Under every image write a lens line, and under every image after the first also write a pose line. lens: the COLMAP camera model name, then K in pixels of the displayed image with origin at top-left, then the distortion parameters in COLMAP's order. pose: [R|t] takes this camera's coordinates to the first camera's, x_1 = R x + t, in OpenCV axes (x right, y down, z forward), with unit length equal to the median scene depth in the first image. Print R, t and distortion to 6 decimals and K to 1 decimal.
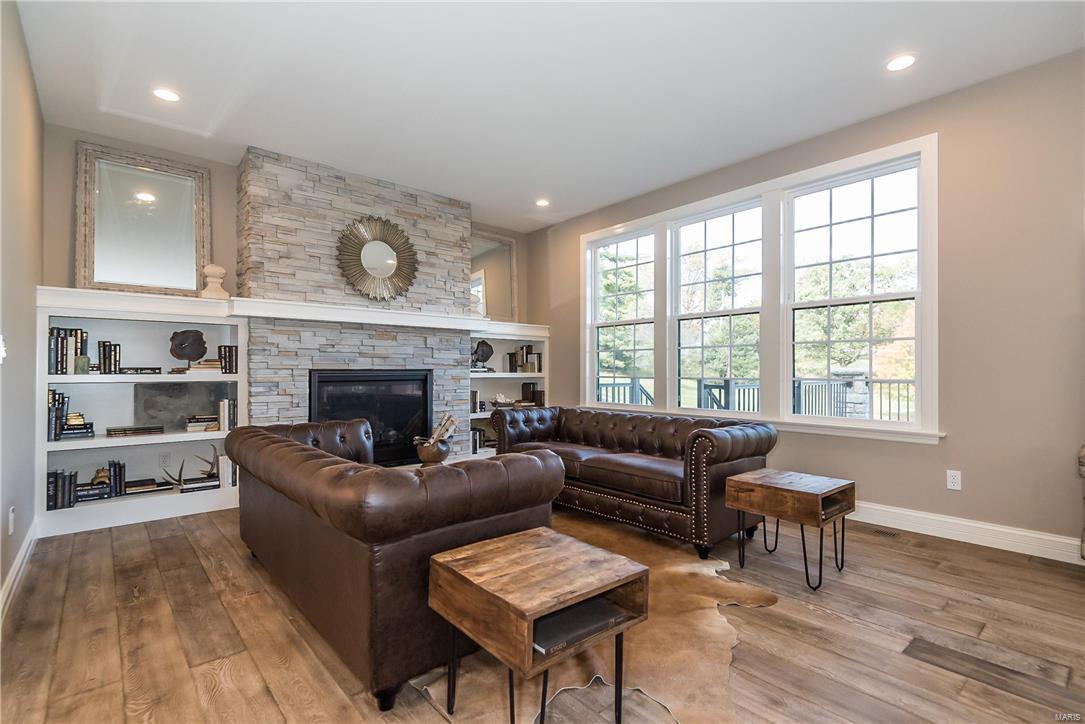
lens RADIAL K [[506.2, 0, 544.5], [0, 506.2, 368.1], [0, 0, 1]] dist [0.010804, -0.001302]
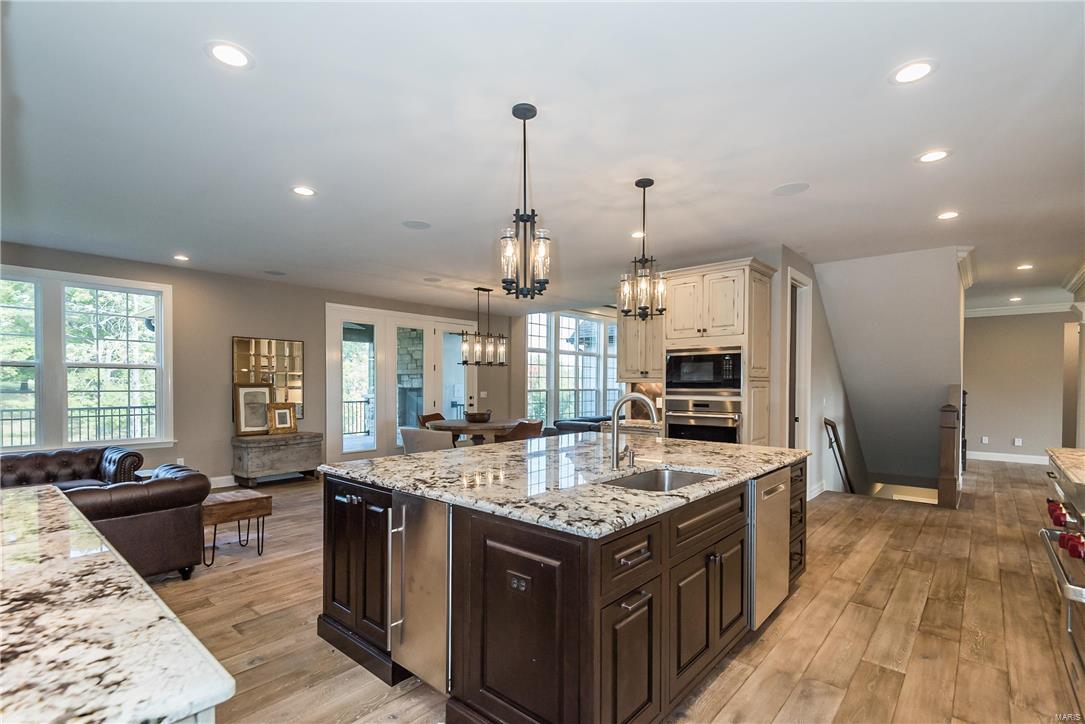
lens RADIAL K [[506.1, 0, 541.4], [0, 506.1, 392.3], [0, 0, 1]] dist [0.019301, -0.000176]
pose [[-0.133374, -0.016638, 0.990926, -1.041172], [-0.008059, 0.999844, 0.015703, -0.076963], [-0.991033, -0.005891, -0.133488, -0.101341]]
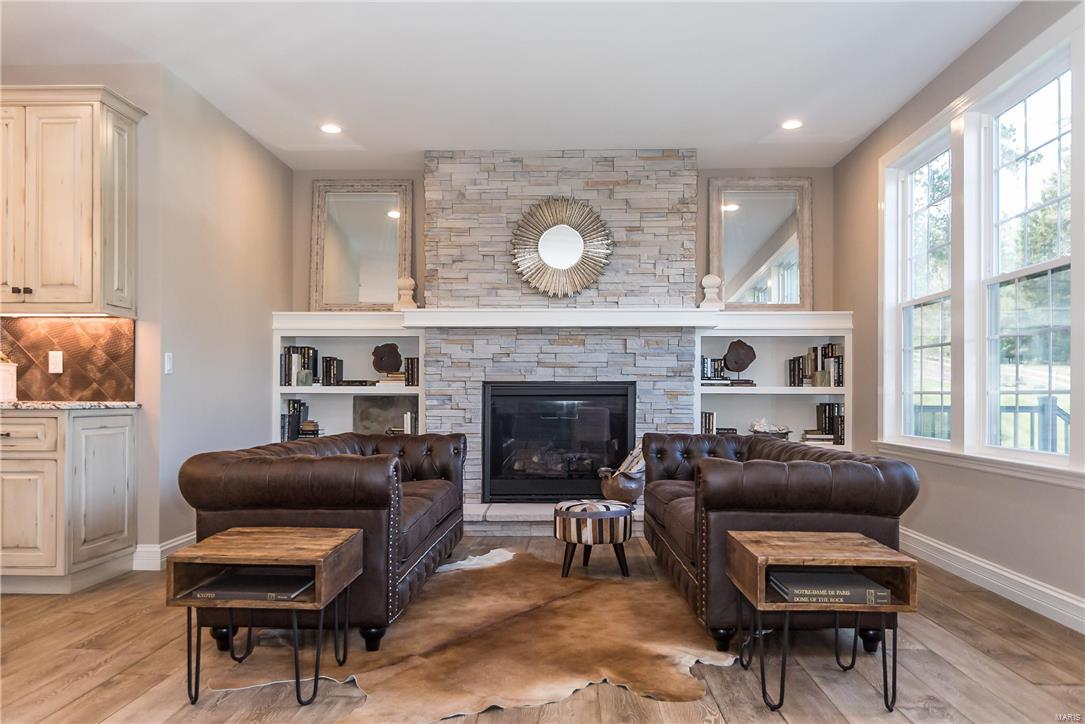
lens RADIAL K [[799.0, 0, 543.2], [0, 799.0, 388.1], [0, 0, 1]] dist [0.038347, -0.002299]
pose [[0.729580, -0.004612, -0.683879, 0.585432], [0.001358, 0.999985, -0.005295, 0.021915], [0.683894, 0.002935, 0.729576, 0.038205]]
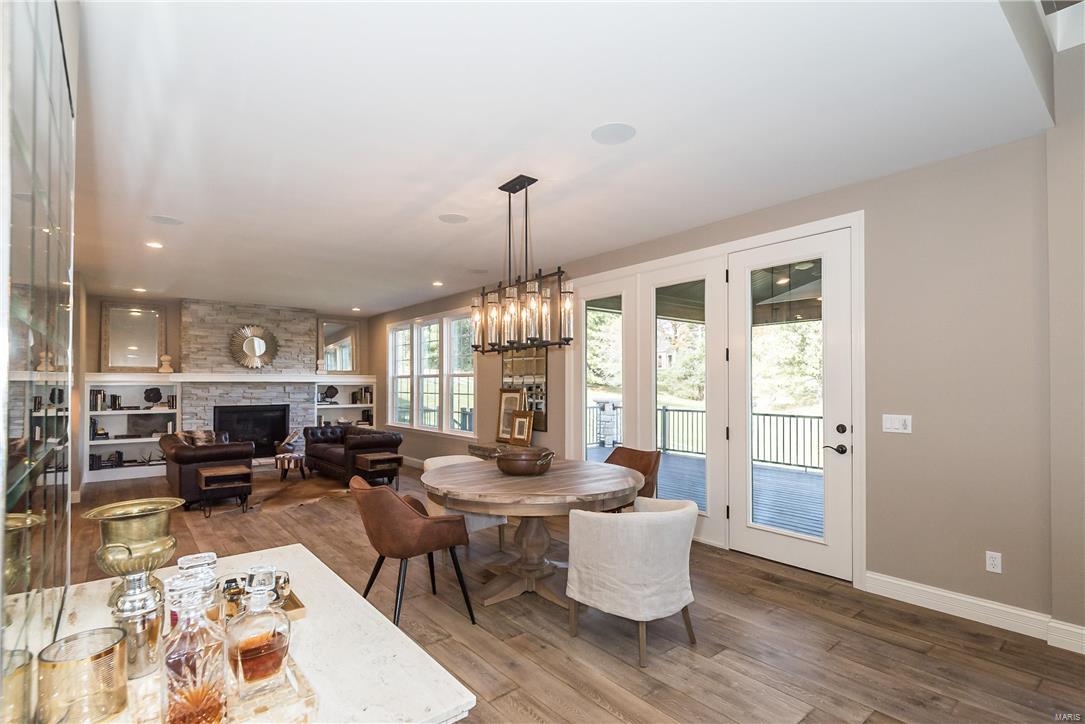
lens RADIAL K [[525.1, 0, 545.2], [0, 525.1, 378.5], [0, 0, 1]] dist [-0.001177, 0.000142]
pose [[0.999550, -0.001677, -0.029937, 0.883208], [0.001529, 0.999987, -0.004950, -0.093160], [0.029945, 0.004902, 0.999540, -0.999602]]
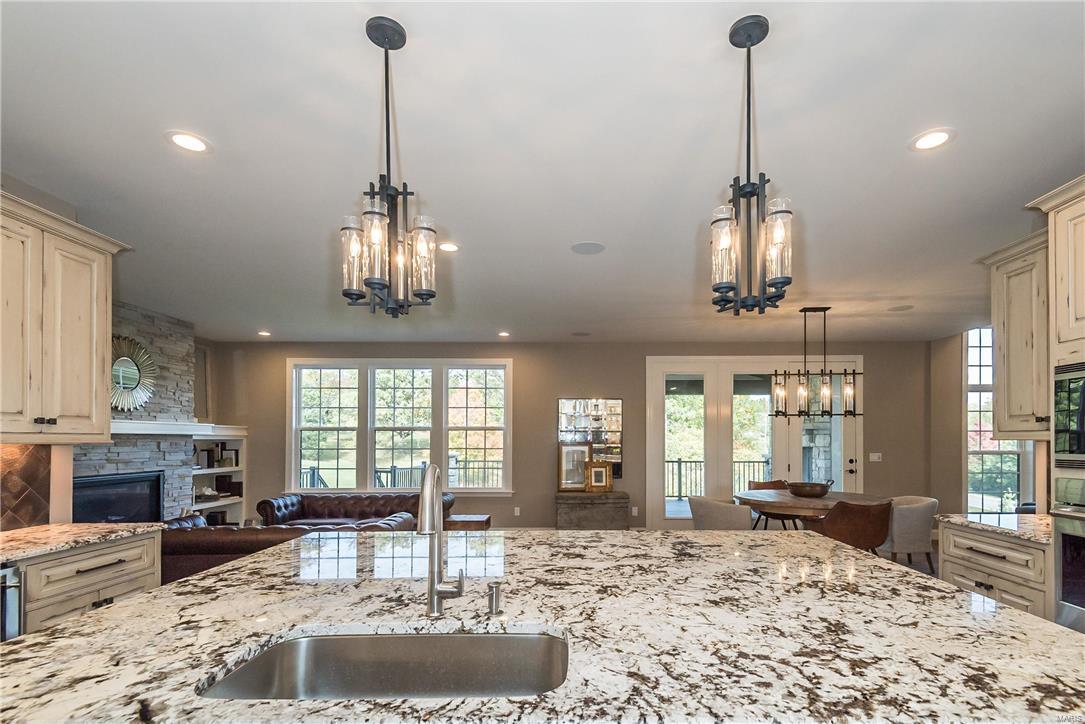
lens RADIAL K [[528.0, 0, 573.3], [0, 528.0, 431.2], [0, 0, 1]] dist [0.047908, -0.000332]
pose [[0.656040, 0.012964, 0.754615, -0.632641], [-0.003893, 0.999897, -0.013794, -0.084105], [-0.754716, 0.006112, 0.656023, -0.571087]]
